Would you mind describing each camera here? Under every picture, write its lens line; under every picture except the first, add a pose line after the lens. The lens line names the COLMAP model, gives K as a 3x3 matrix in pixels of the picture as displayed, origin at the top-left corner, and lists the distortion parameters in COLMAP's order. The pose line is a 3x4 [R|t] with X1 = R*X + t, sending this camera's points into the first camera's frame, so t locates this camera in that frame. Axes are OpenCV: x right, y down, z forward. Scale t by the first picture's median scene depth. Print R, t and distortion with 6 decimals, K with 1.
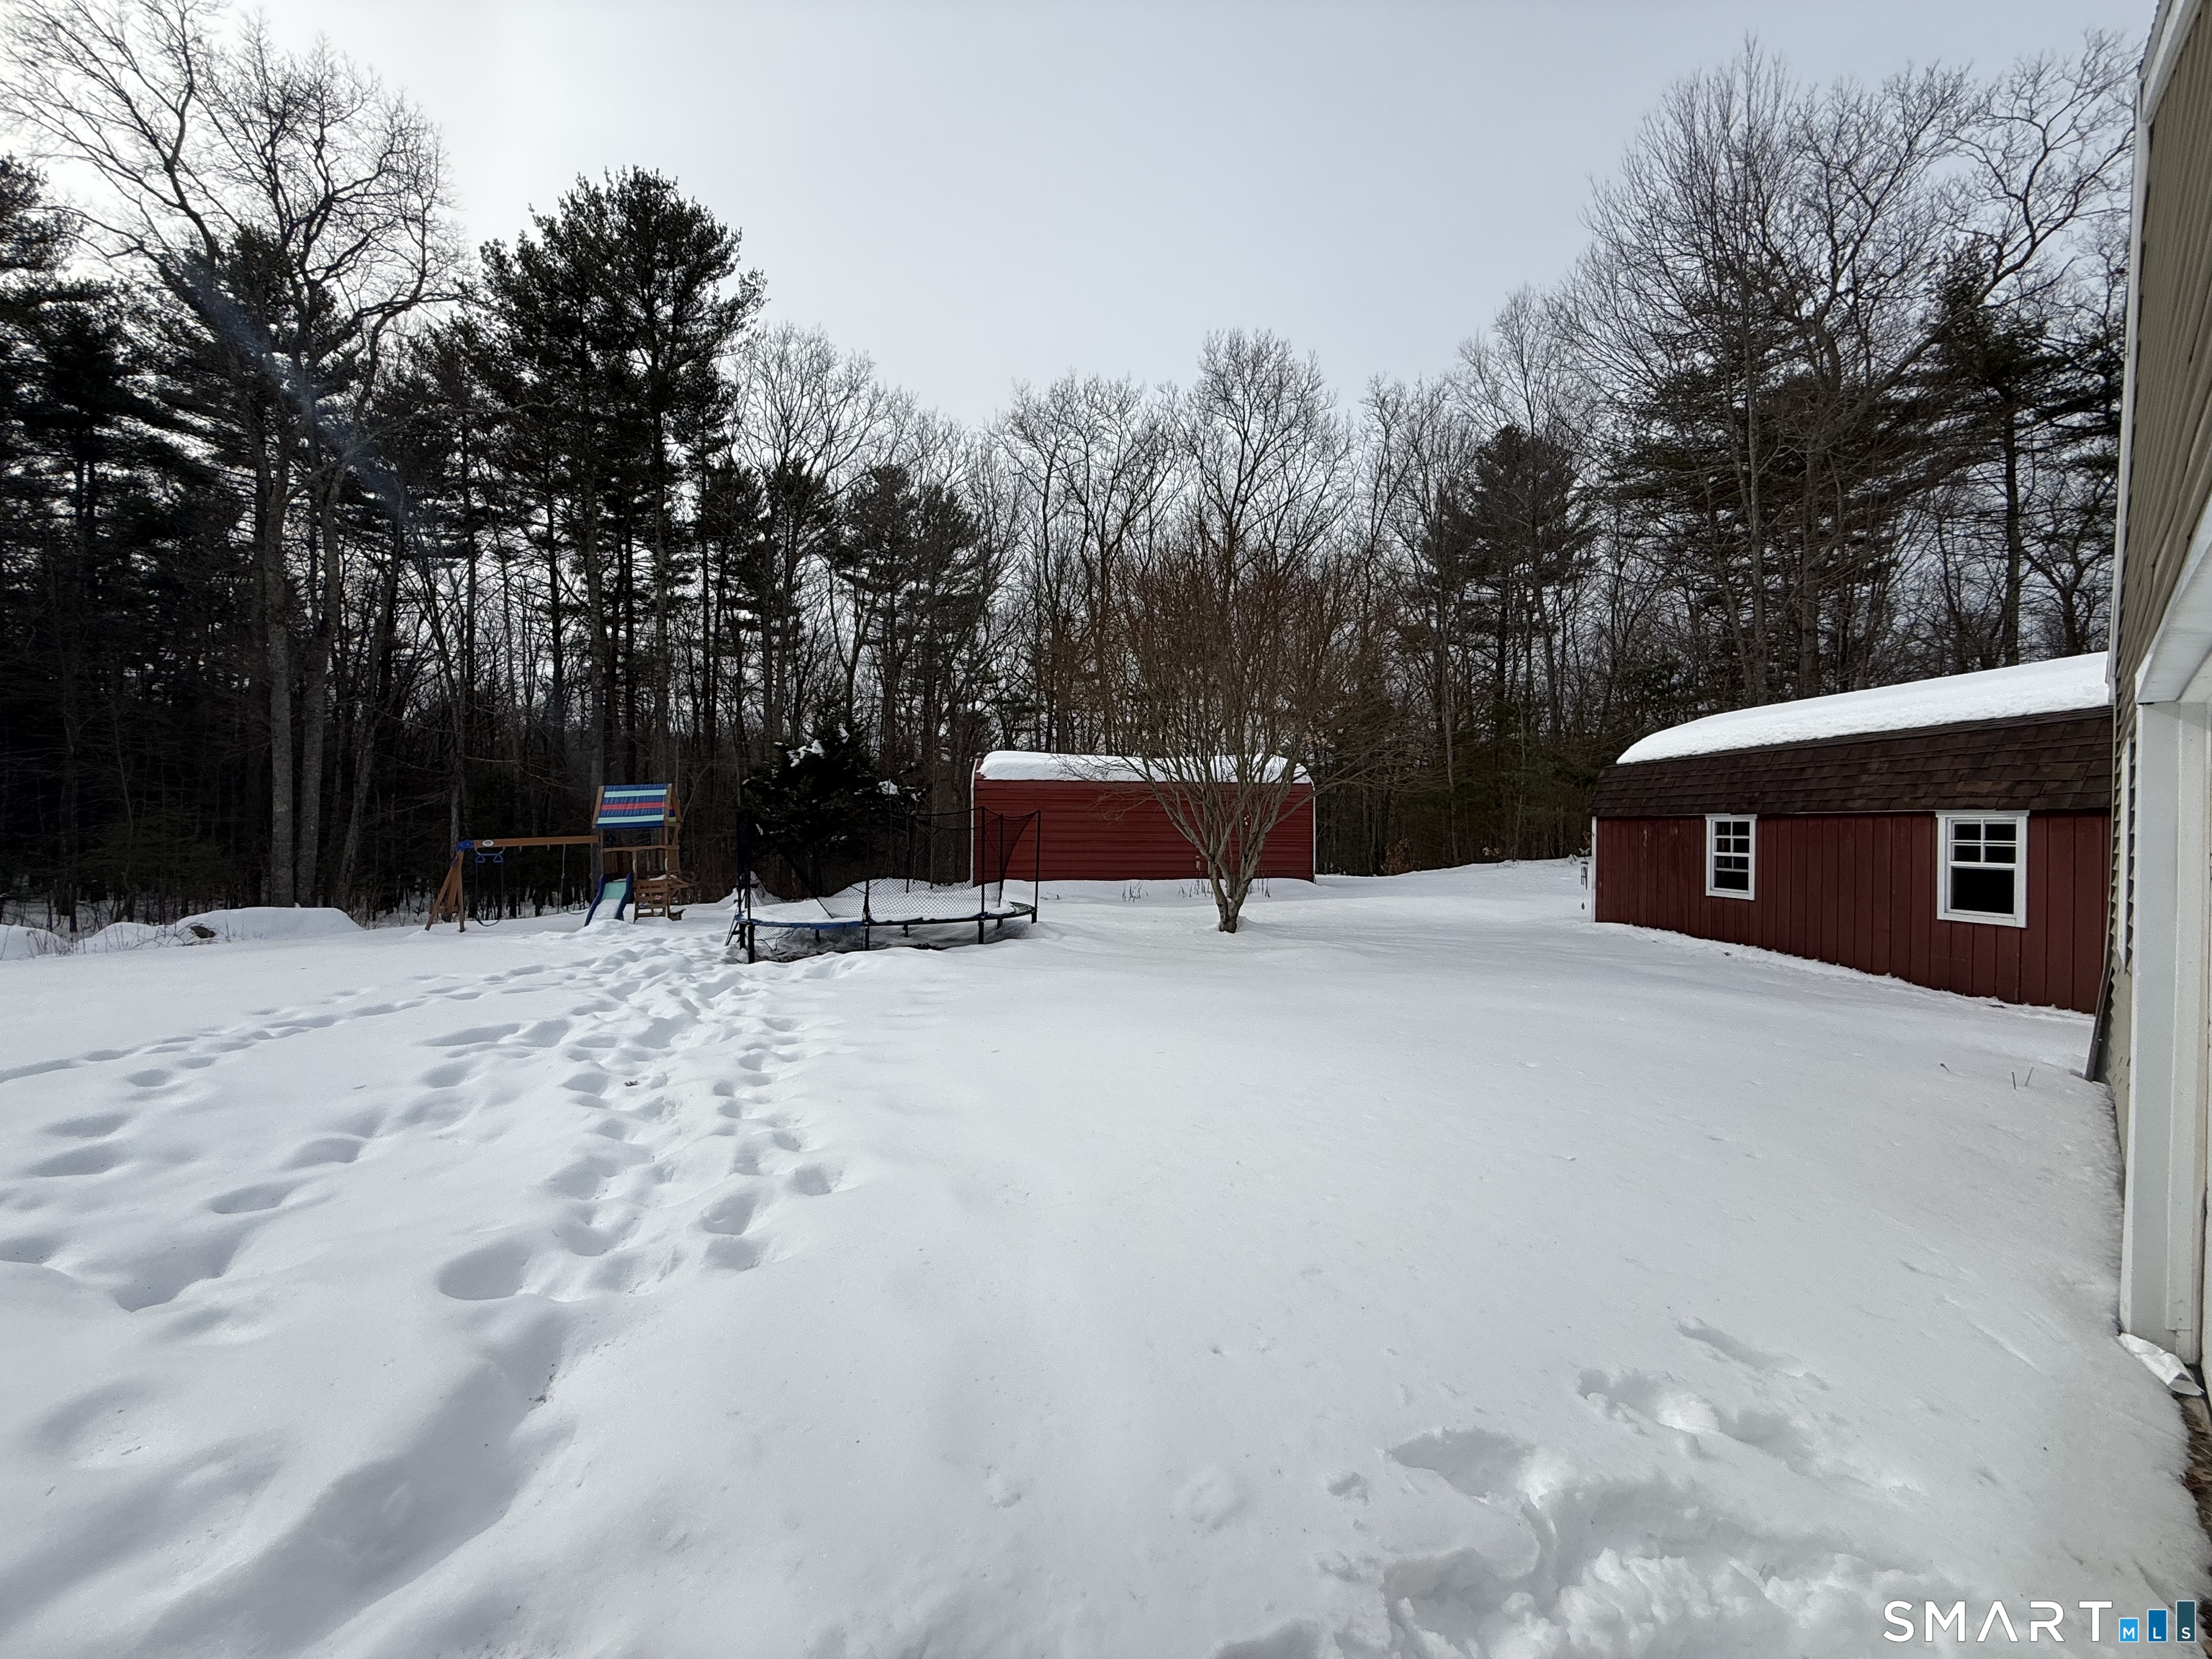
lens RADIAL K [[880.7, 0, 1099.6], [0, 880.7, 829.5], [0, 0, 1]] dist [-0.000515, -0.000042]
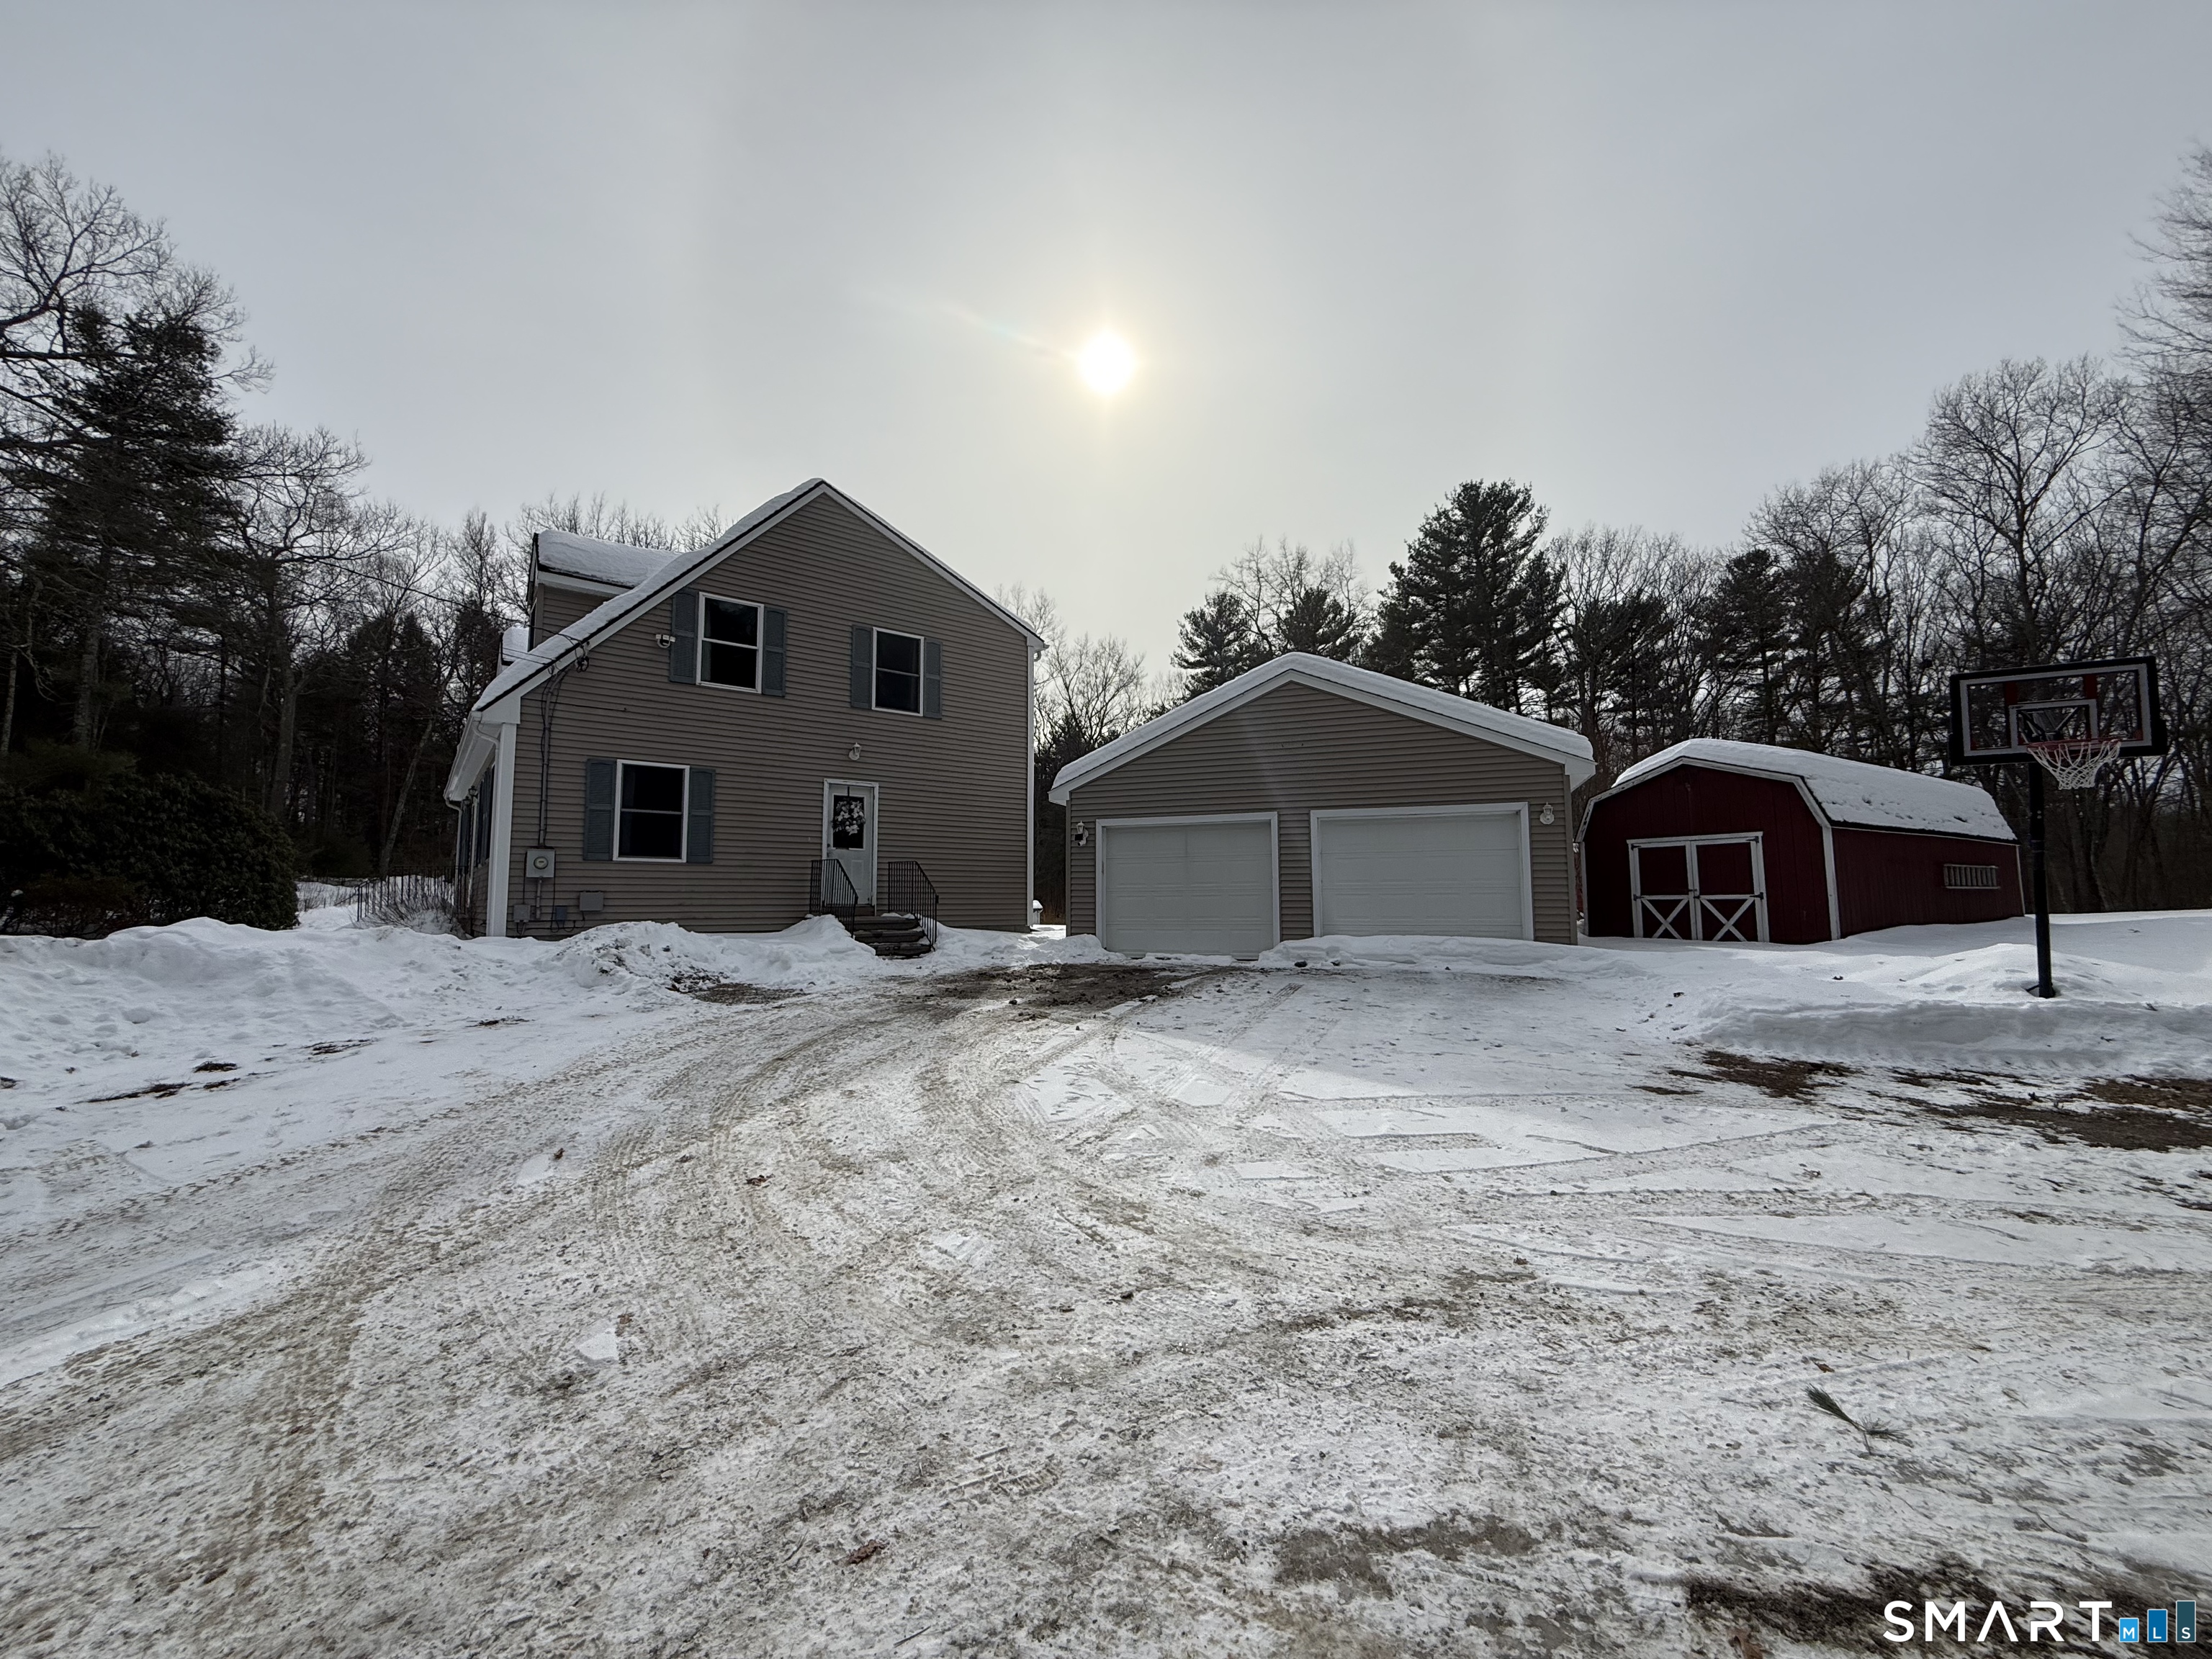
lens RADIAL K [[878.9, 0, 1106.0], [0, 878.9, 829.5], [0, 0, 1]] dist [0.001758, 0.000244]
pose [[0.469807, -0.086952, -0.878477, 0.495153], [0.011443, 0.995653, -0.092431, 0.017510], [0.882695, 0.033372, 0.468760, -0.287626]]
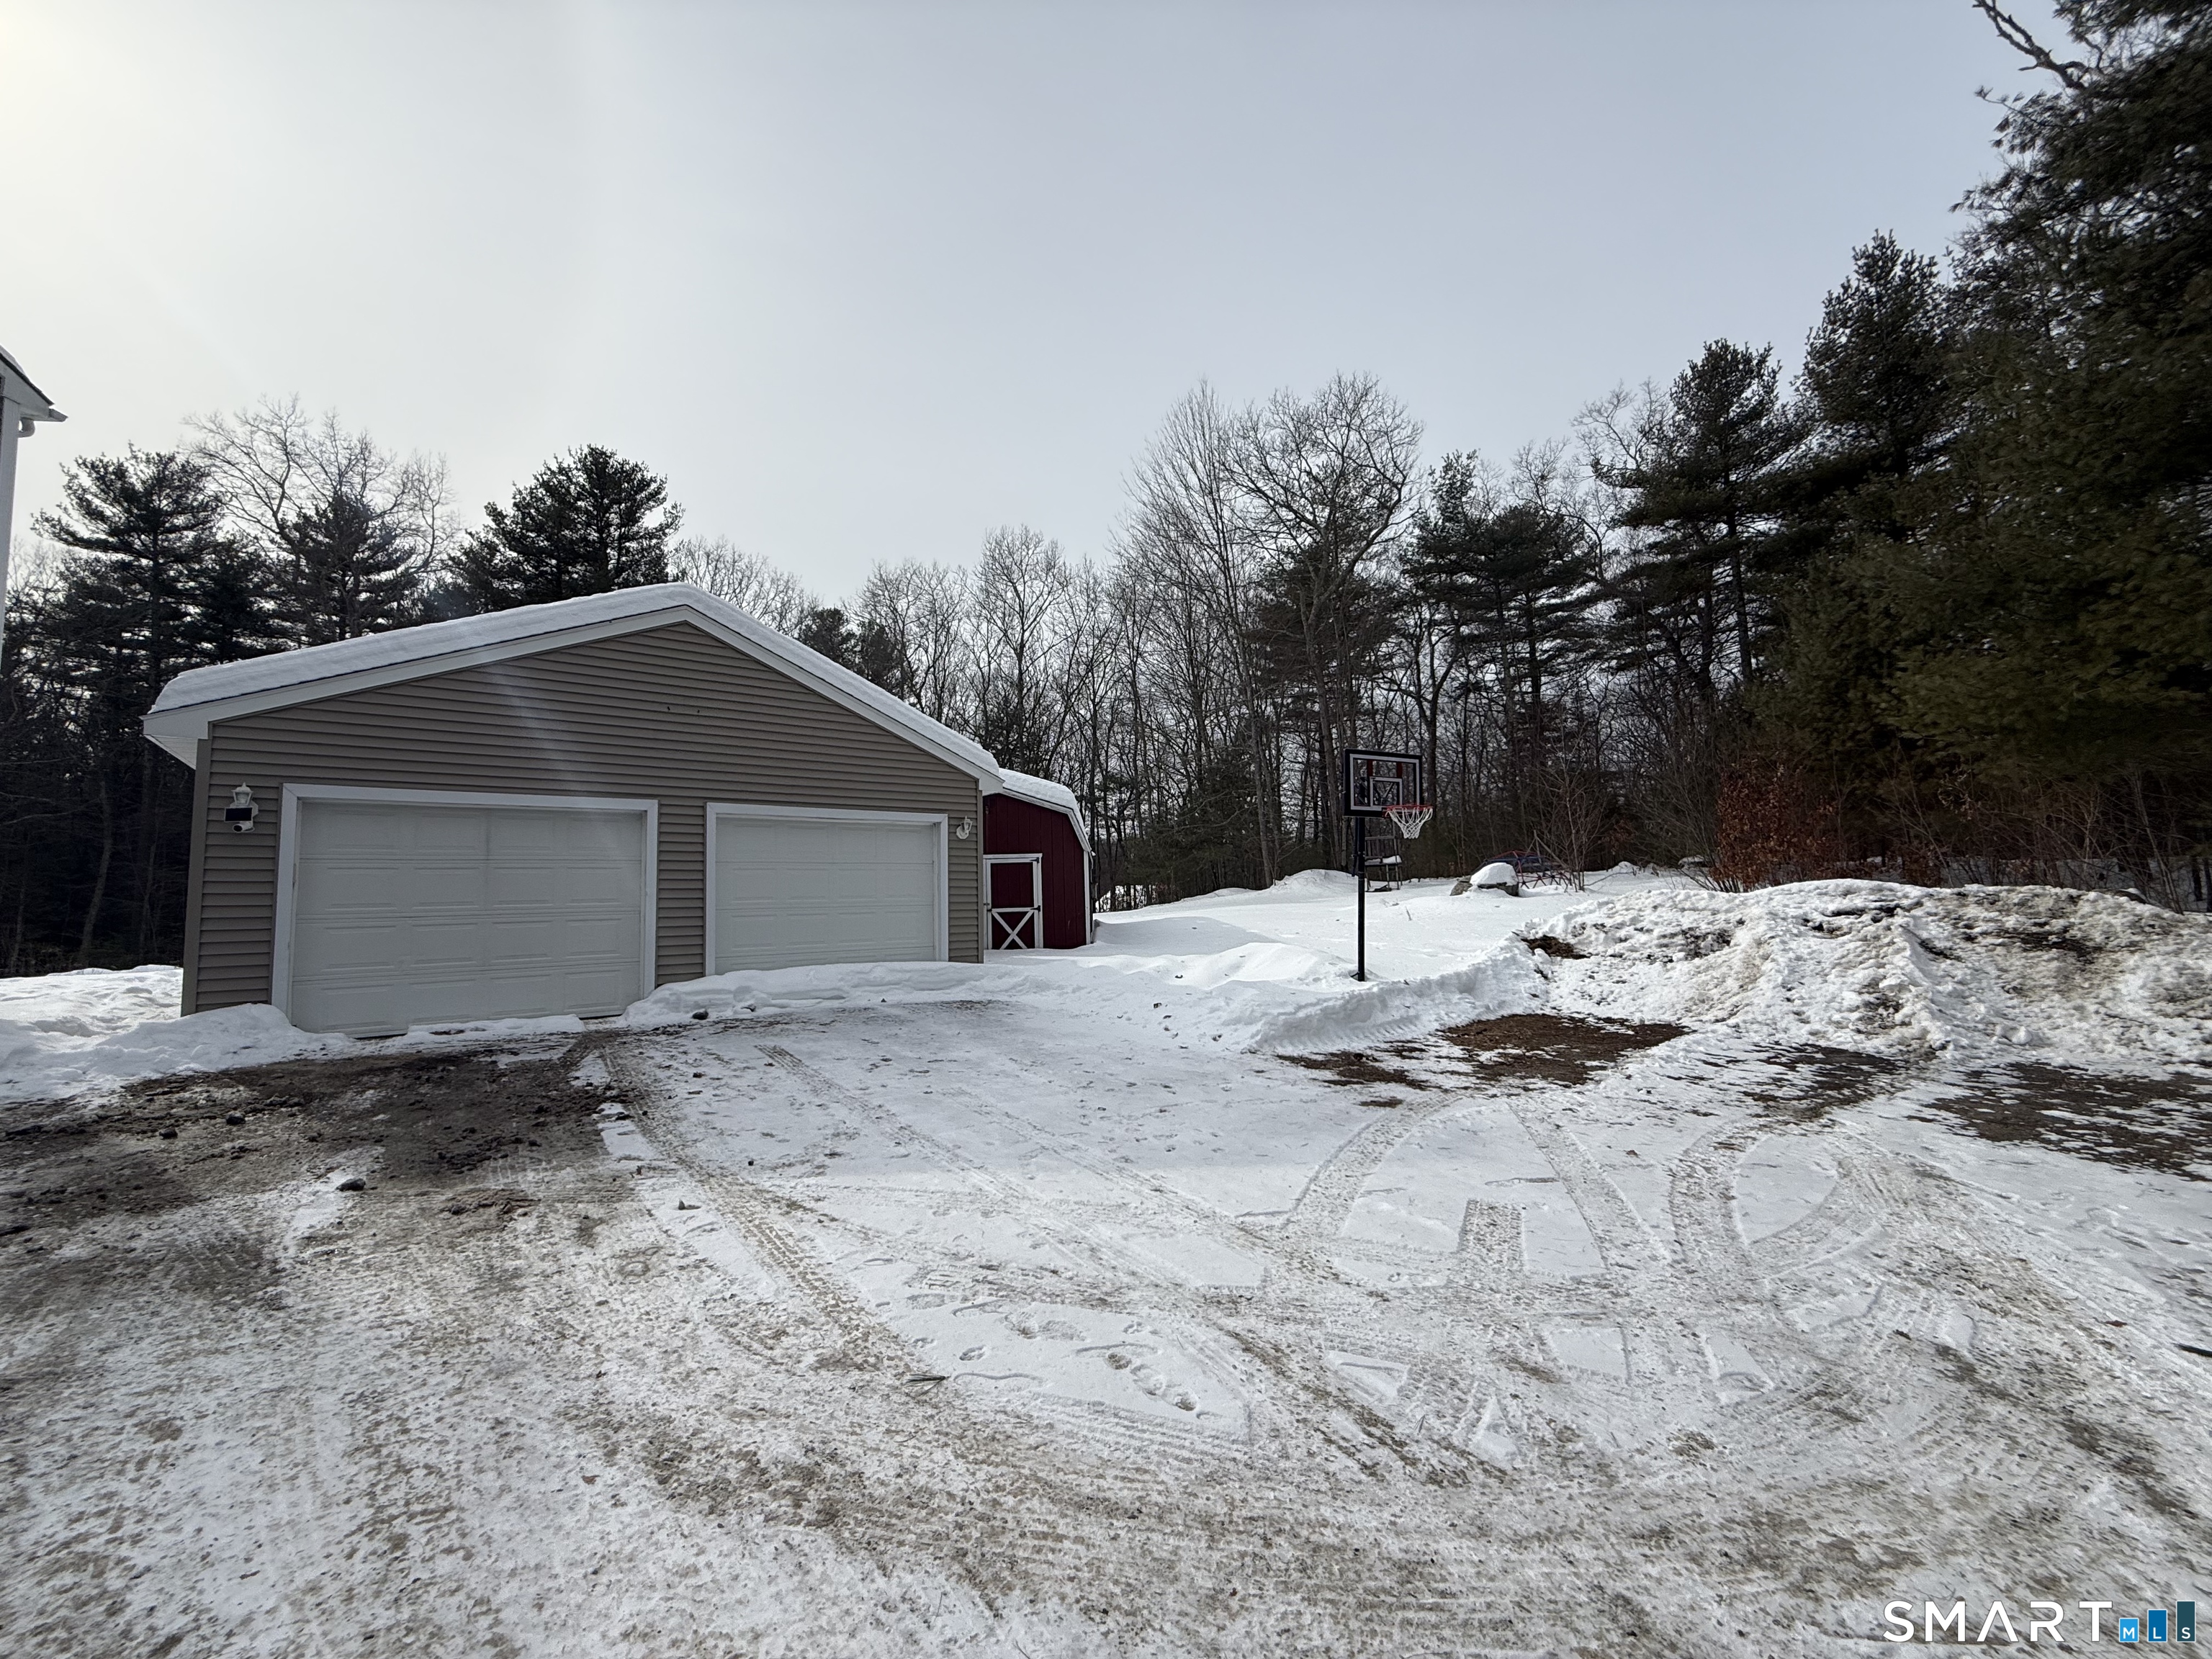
lens RADIAL K [[877.6, 0, 1102.5], [0, 877.6, 824.9], [0, 0, 1]] dist [0.000573, -0.000181]
pose [[0.996936, -0.037296, -0.068752, 0.362146], [0.031592, 0.996109, -0.082268, 0.009945], [0.071552, 0.079844, 0.994236, -0.298497]]
